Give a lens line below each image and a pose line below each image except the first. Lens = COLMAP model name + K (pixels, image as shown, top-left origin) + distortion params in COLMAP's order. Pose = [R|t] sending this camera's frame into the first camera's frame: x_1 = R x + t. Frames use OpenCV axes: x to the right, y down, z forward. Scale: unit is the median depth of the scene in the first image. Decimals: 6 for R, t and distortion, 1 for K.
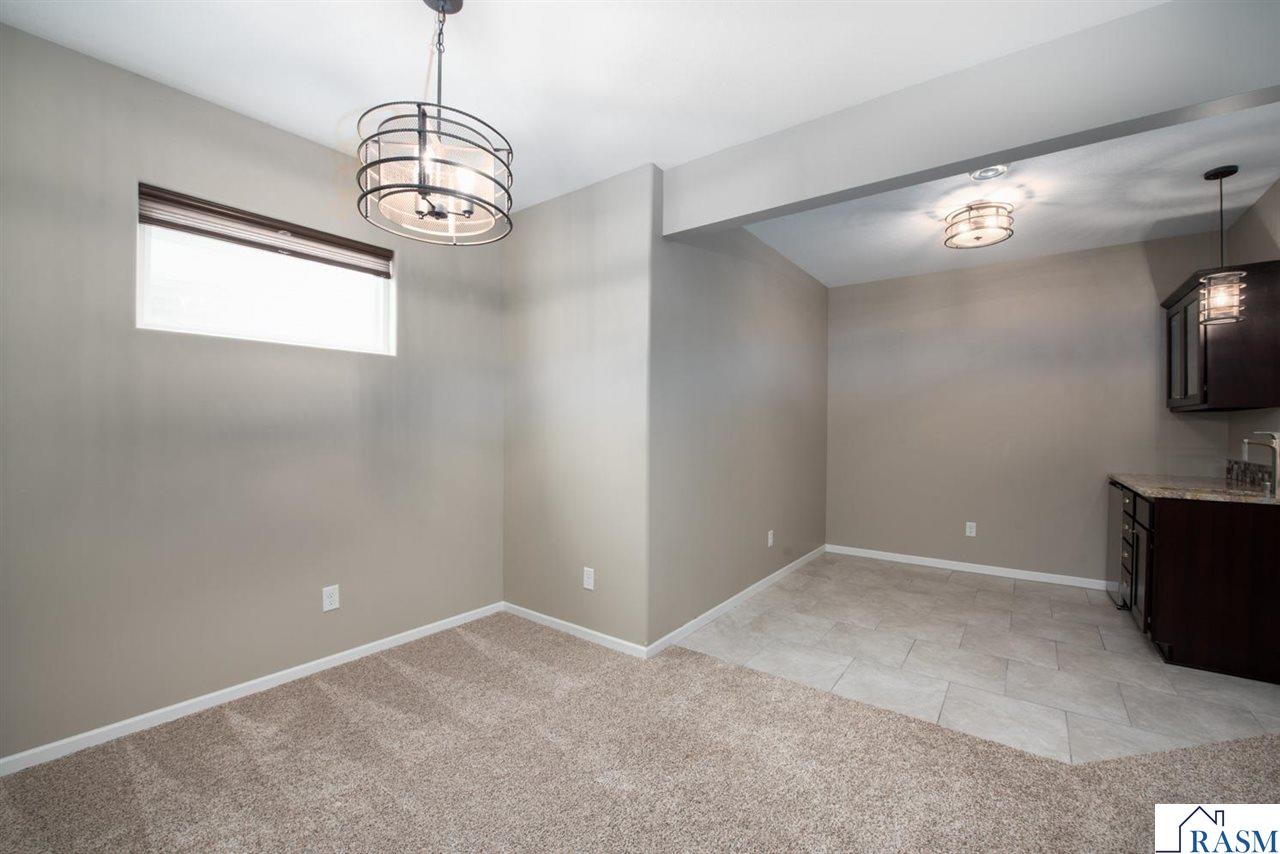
lens RADIAL K [[522.2, 0, 639.6], [0, 522.2, 427.1], [0, 0, 1]] dist [-0.014413, -0.002176]
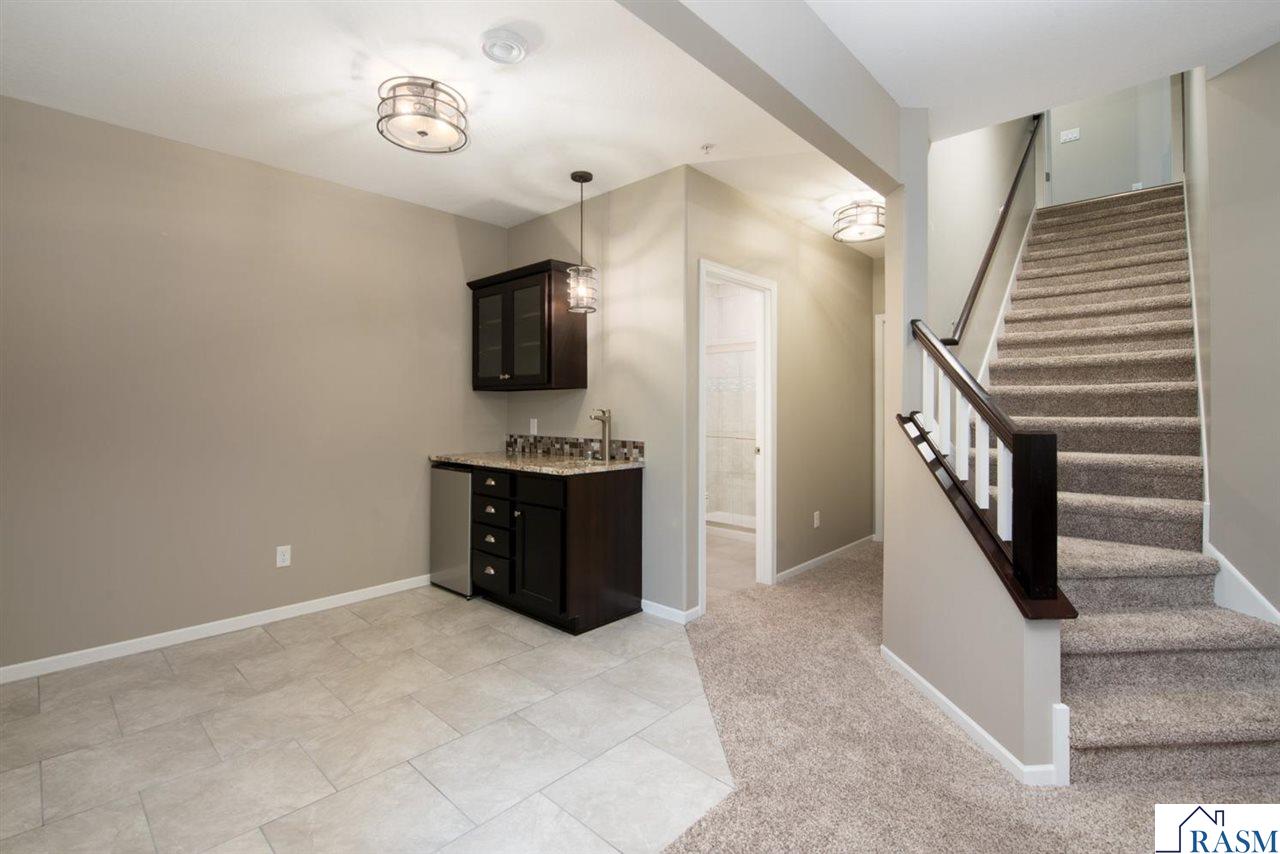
lens RADIAL K [[581.3, 0, 645.3], [0, 581.3, 404.7], [0, 0, 1]] dist [-0.014345, -0.000504]
pose [[0.097122, 0.003952, 0.995265, -0.090939], [0.002231, 0.999989, -0.004189, 0.005039], [-0.995270, 0.002627, 0.097112, 0.617741]]
